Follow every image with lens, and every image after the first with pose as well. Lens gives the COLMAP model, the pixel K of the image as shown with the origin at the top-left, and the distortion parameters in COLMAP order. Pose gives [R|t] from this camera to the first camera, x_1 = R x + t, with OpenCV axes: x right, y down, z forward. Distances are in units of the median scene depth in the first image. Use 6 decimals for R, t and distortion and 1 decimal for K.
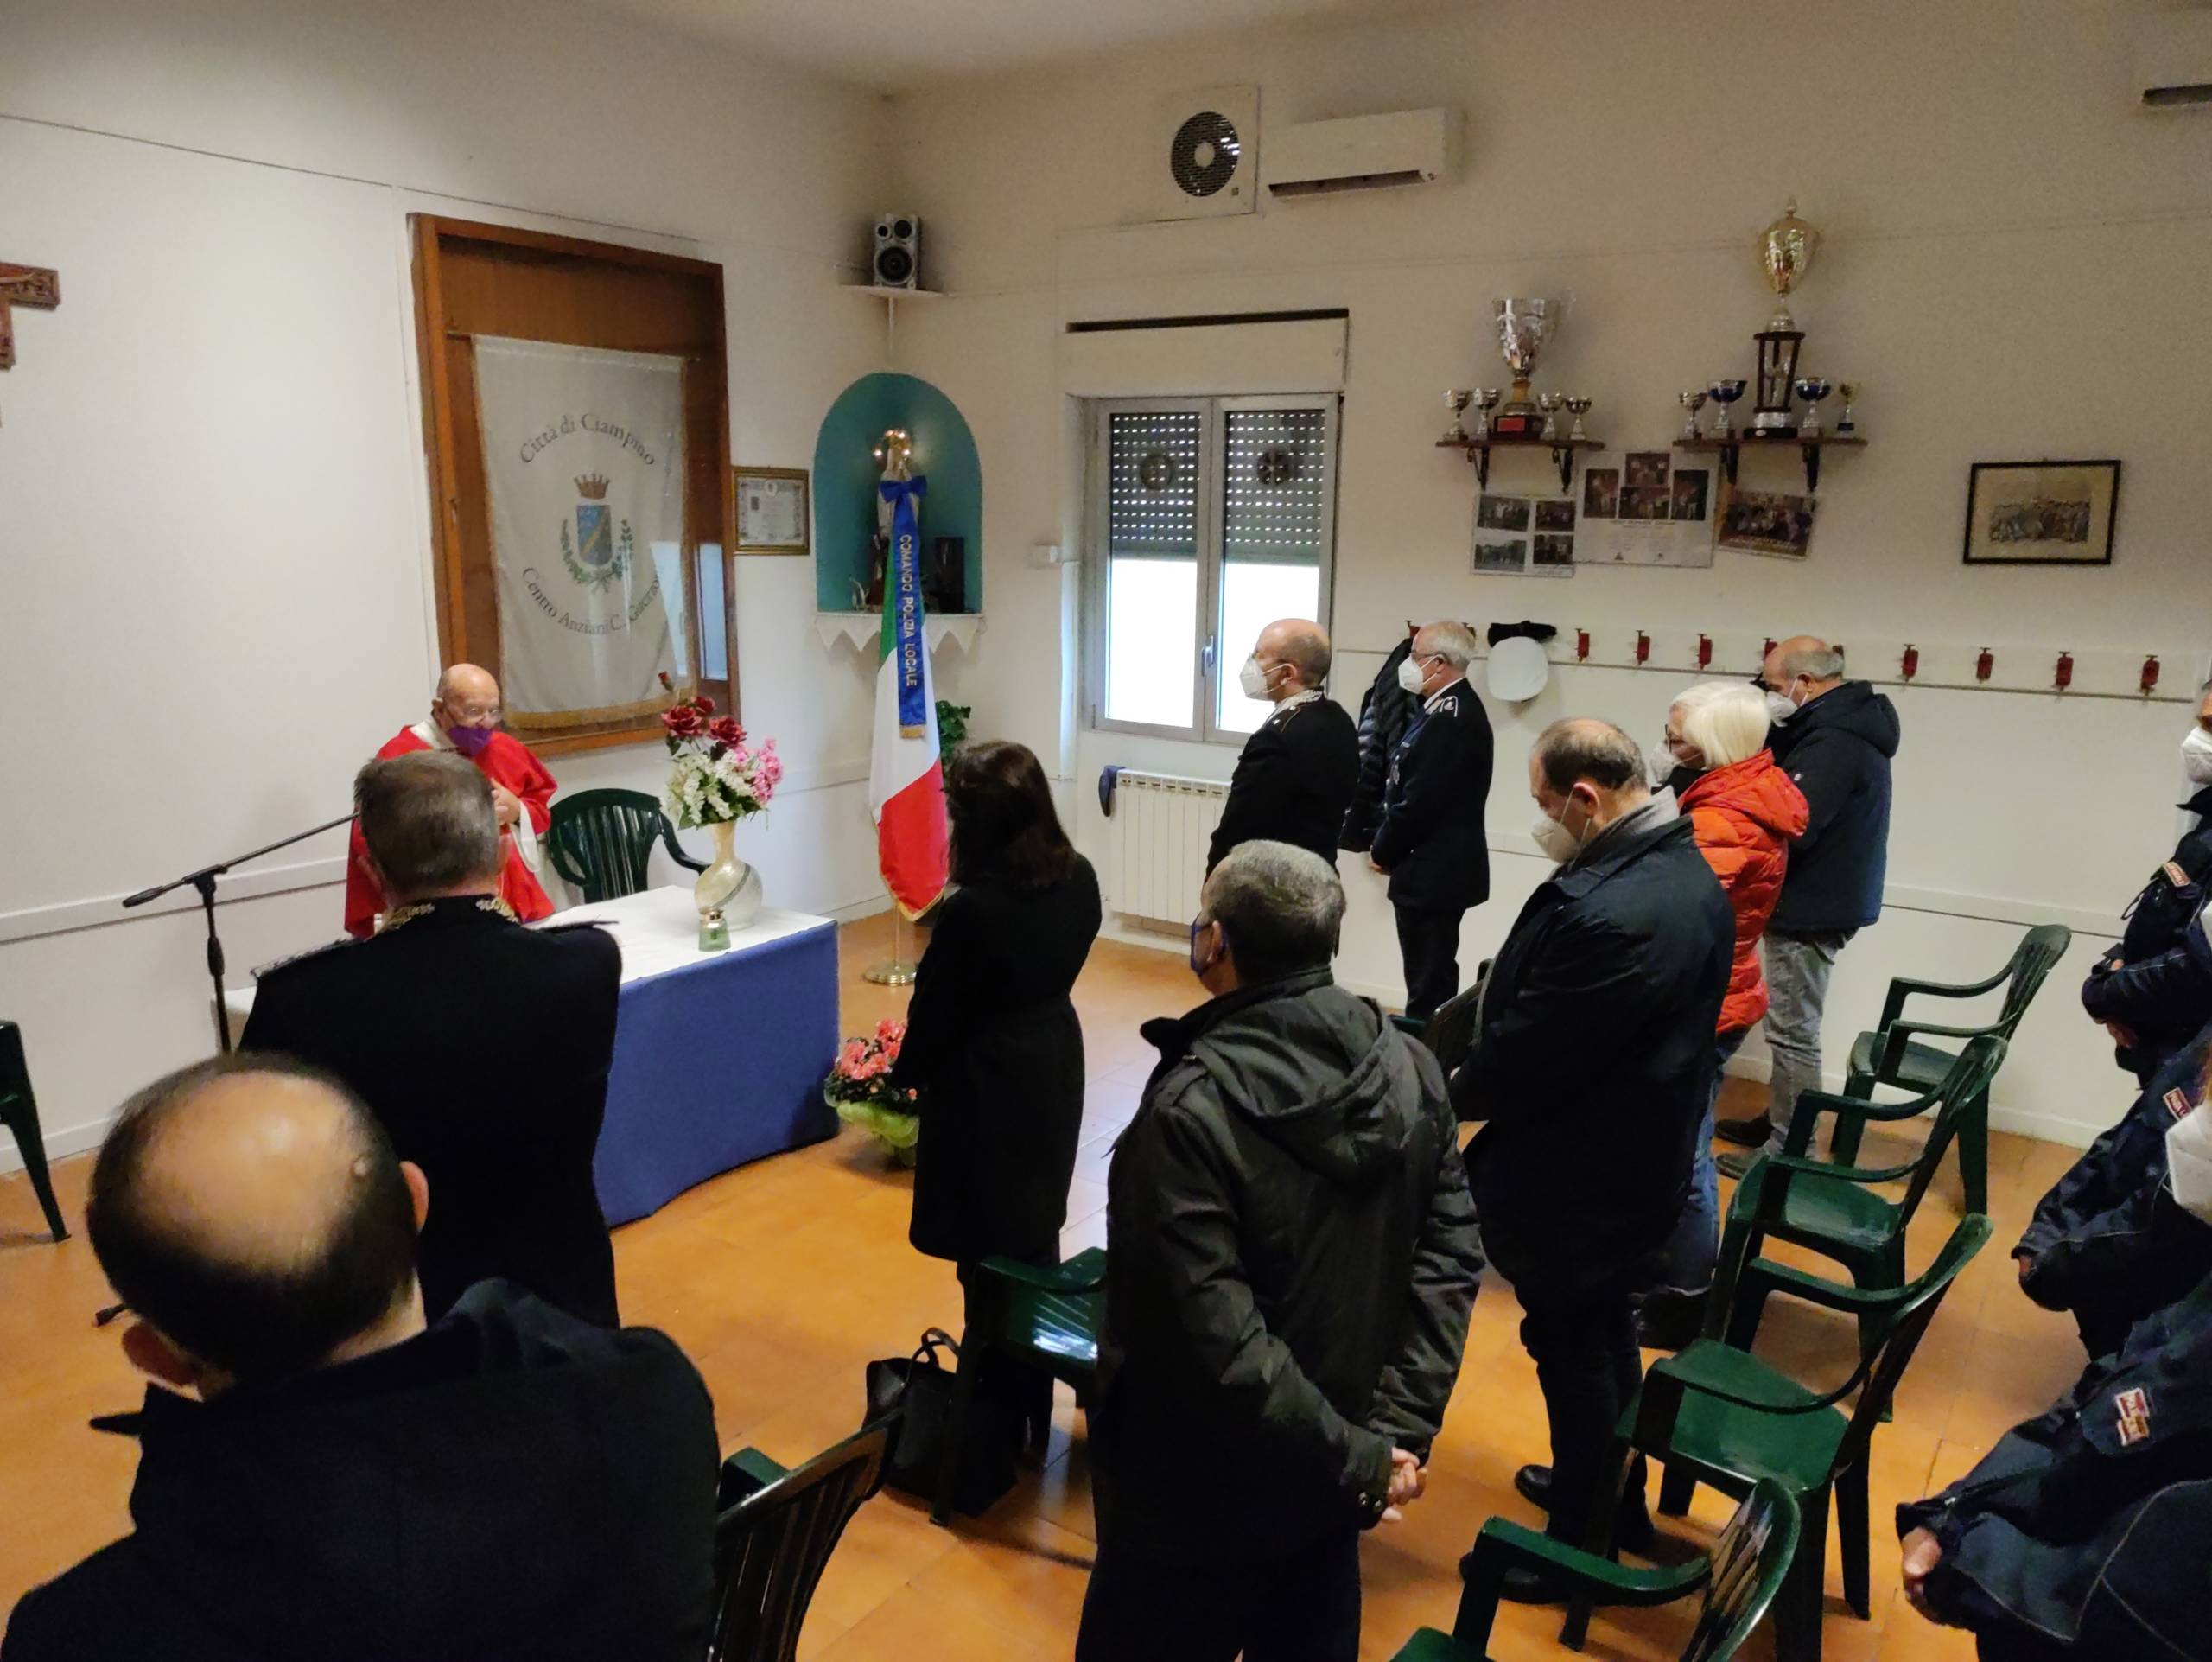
lens RADIAL K [[1580.9, 0, 1106.0], [0, 1580.9, 831.0], [0, 0, 1]] dist [0.007025, 0.000693]
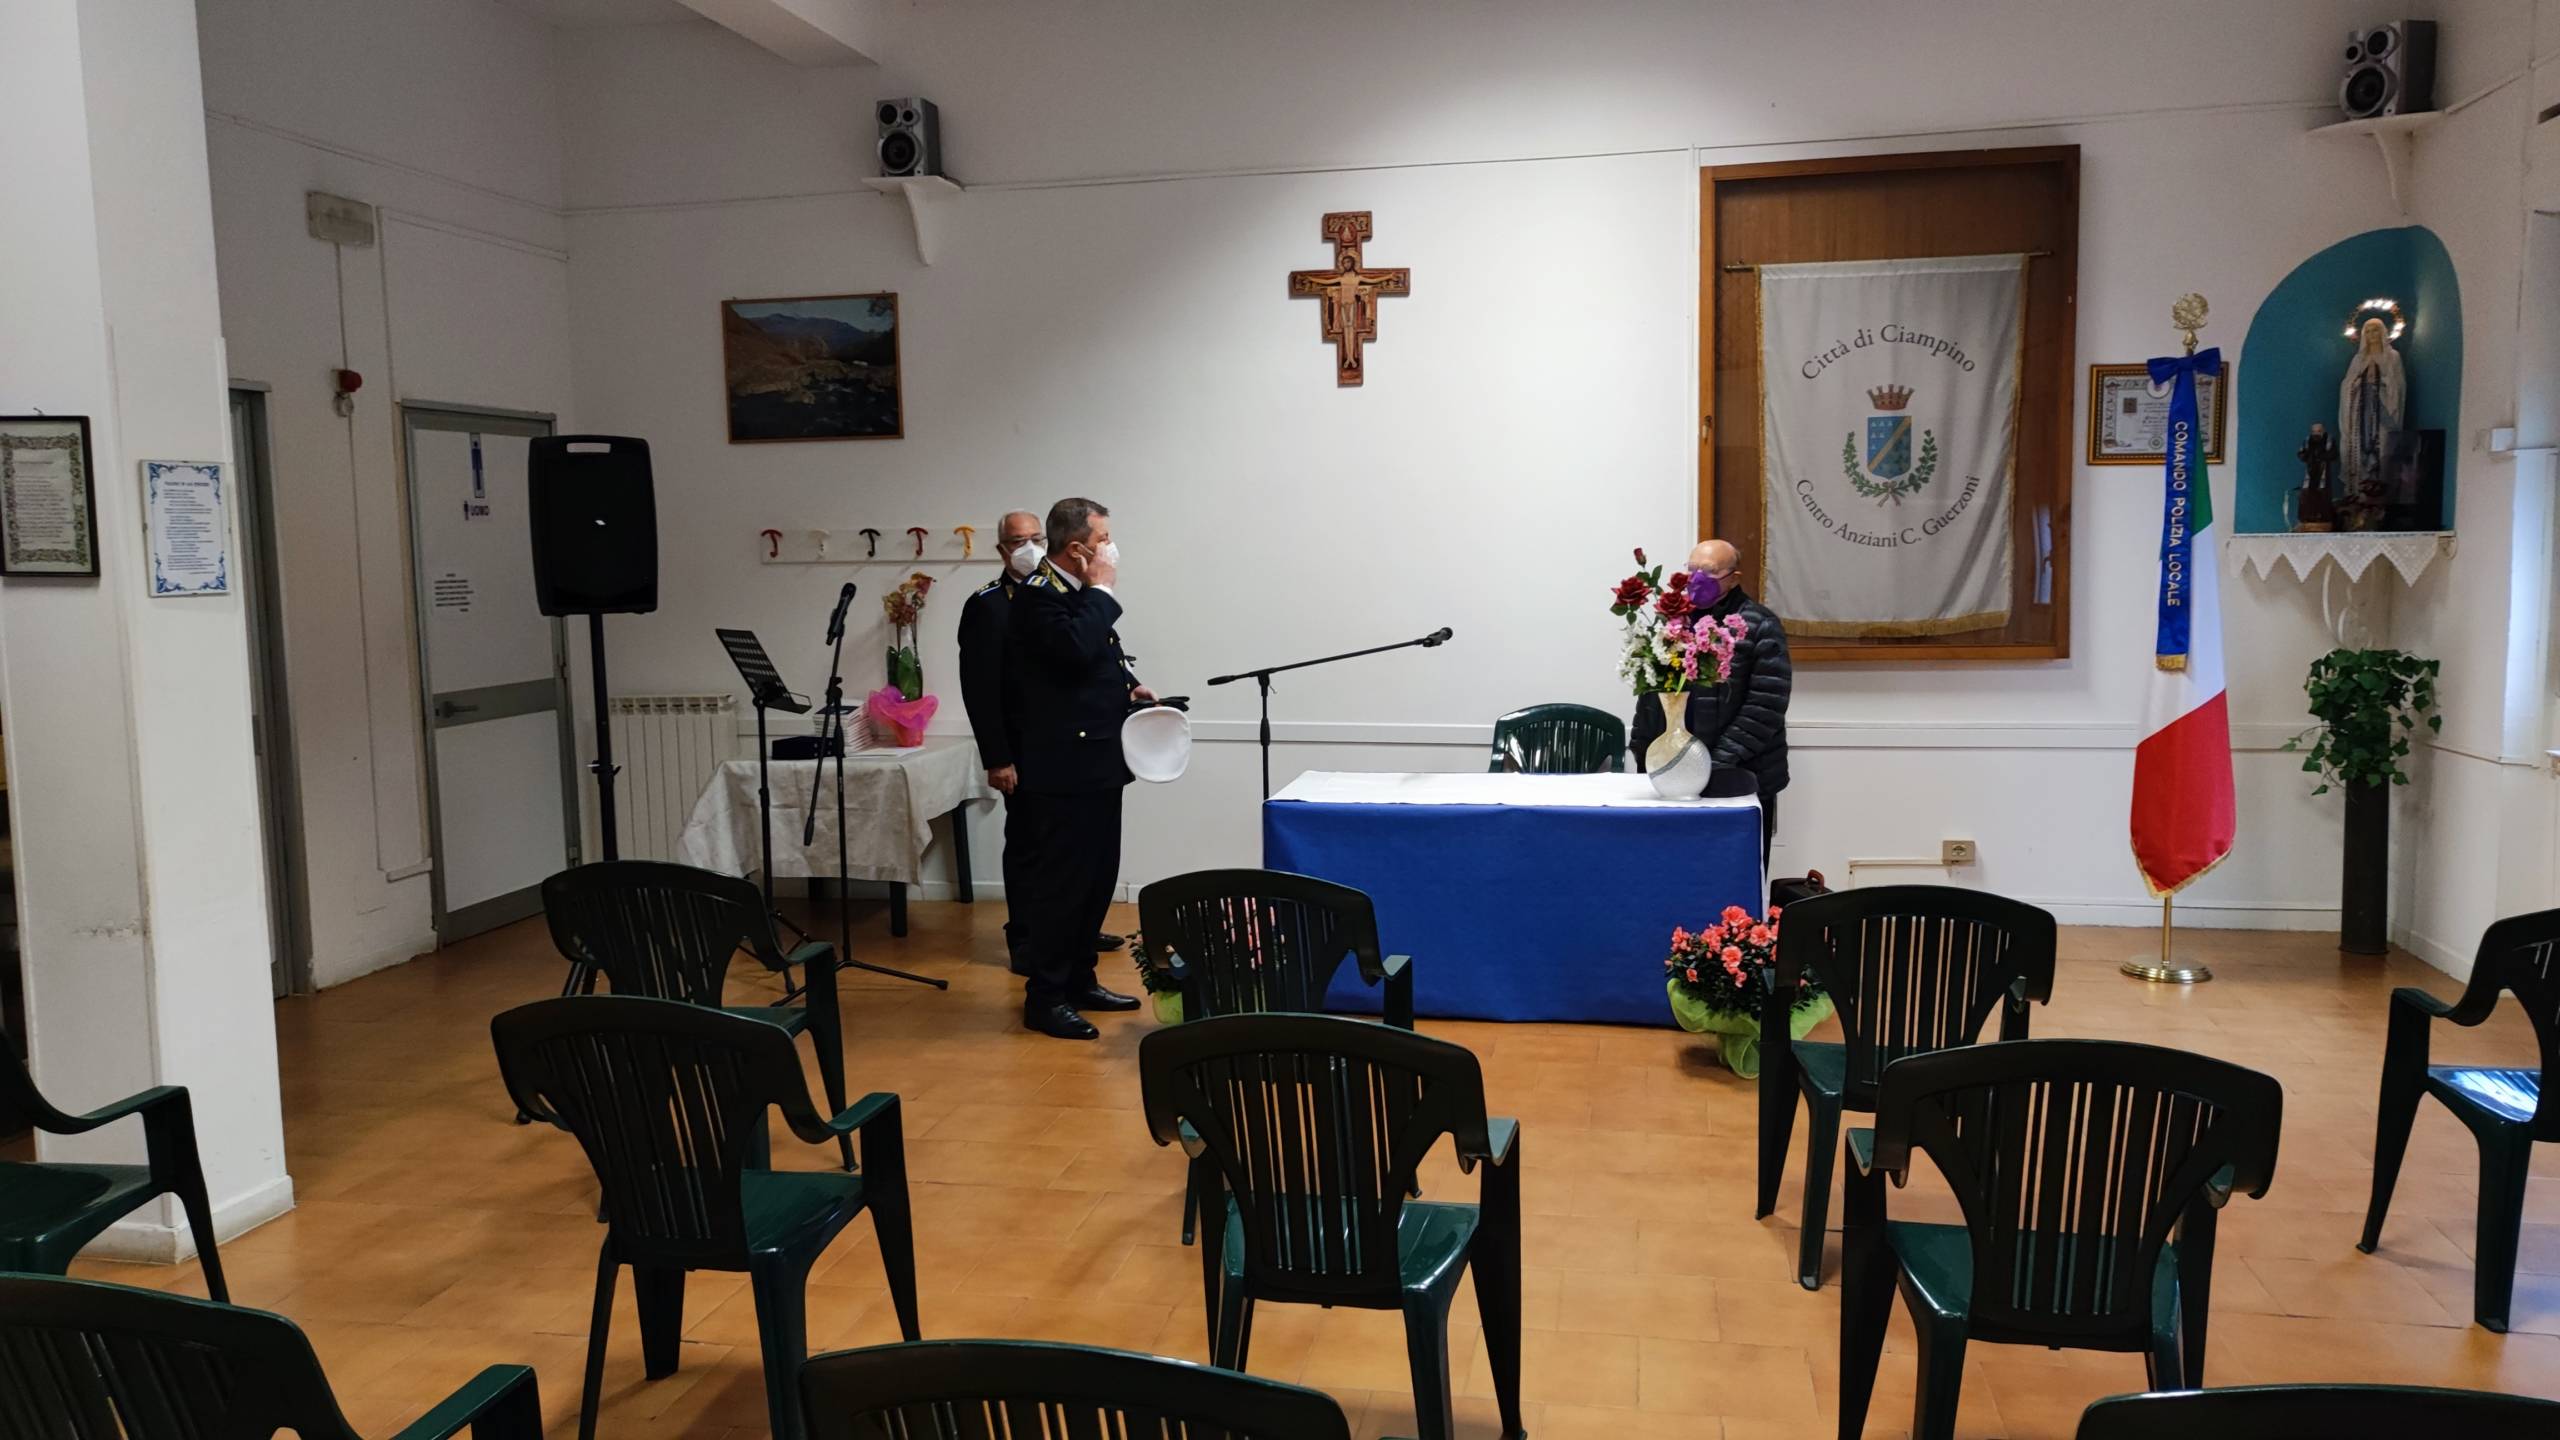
lens RADIAL K [[1801.9, 0, 1280.0], [0, 1801.9, 720.0], [0, 0, 1]] dist [0.002592, -0.005539]
pose [[0.388226, 0.068214, -0.919036, 0.577322], [-0.161931, 0.986790, 0.004839, 0.037272], [0.907226, 0.146942, 0.394143, 0.240363]]
